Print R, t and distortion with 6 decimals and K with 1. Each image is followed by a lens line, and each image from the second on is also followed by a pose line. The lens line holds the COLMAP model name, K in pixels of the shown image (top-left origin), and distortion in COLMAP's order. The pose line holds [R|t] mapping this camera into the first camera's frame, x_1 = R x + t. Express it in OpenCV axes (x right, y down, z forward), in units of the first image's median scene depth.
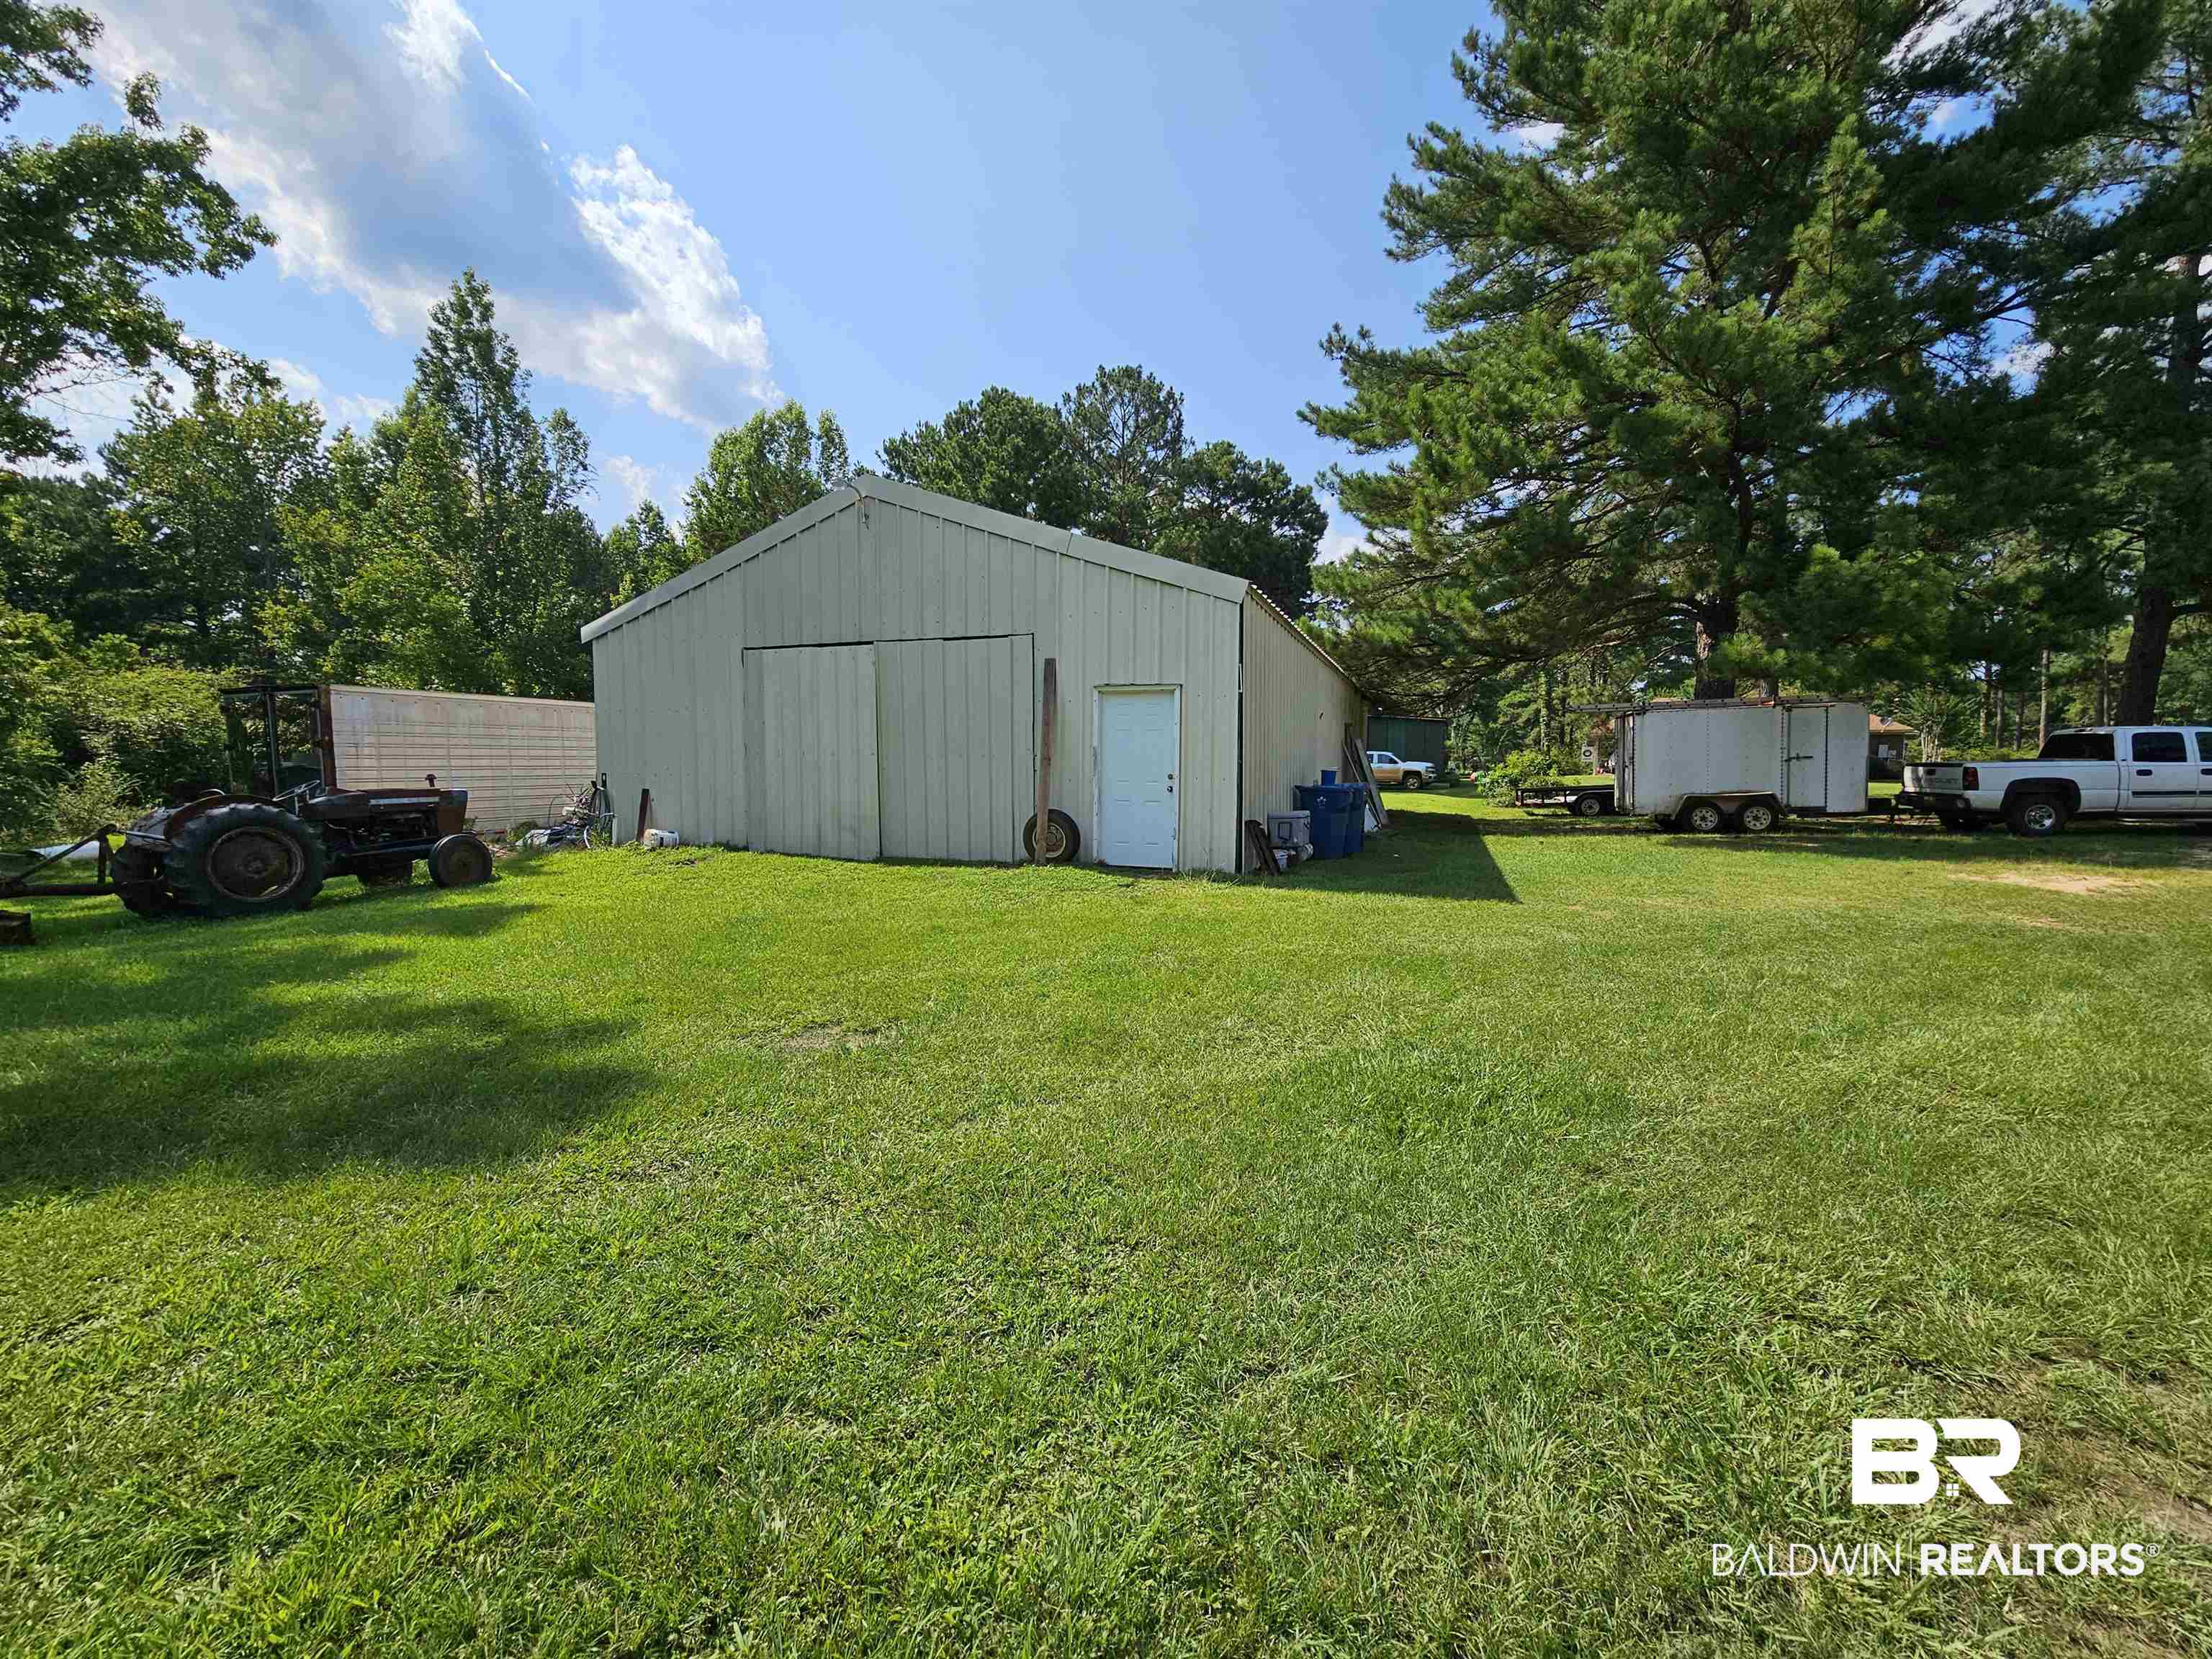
lens RADIAL K [[906.5, 0, 1105.1], [0, 906.5, 823.9], [0, 0, 1]] dist [0.003904, -0.000581]
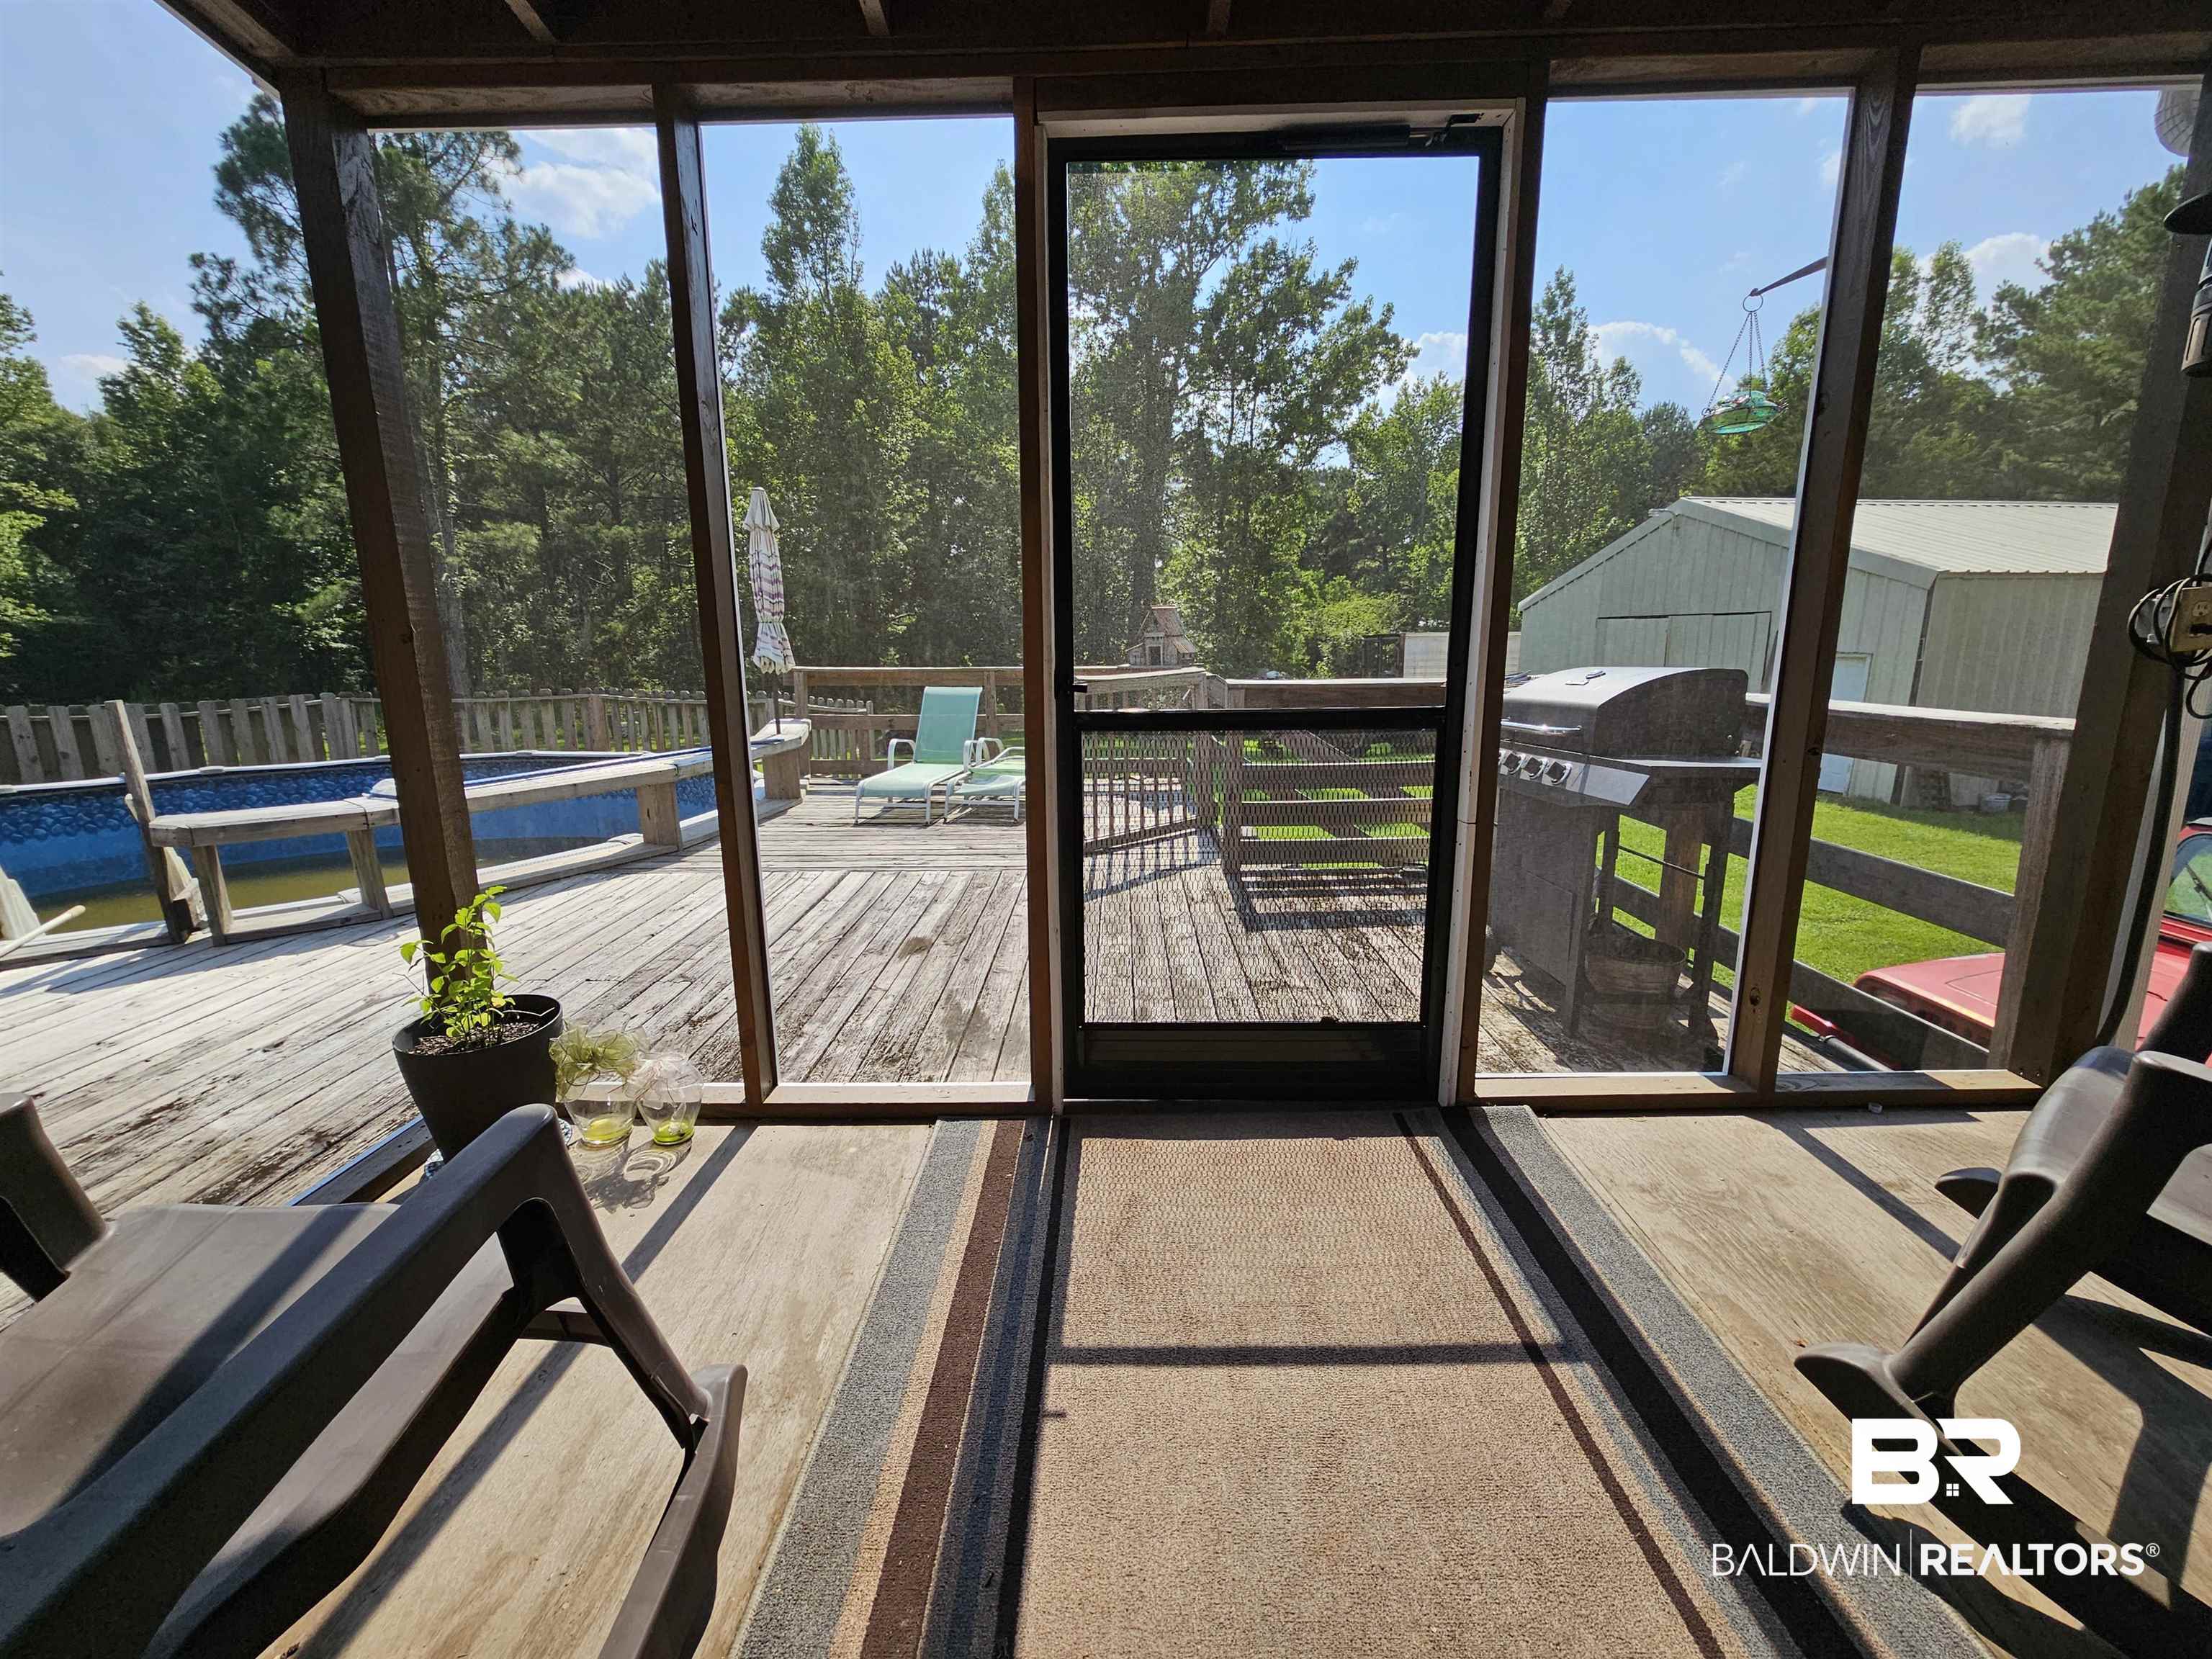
lens RADIAL K [[906.5, 0, 1104.7], [0, 906.5, 825.5], [0, 0, 1]] dist [0.003904, -0.000581]
pose [[0.471178, 0.170859, -0.865332, 0.190042], [-0.052869, 0.984766, 0.165654, -0.017459], [0.880452, -0.032303, 0.473033, -0.150766]]
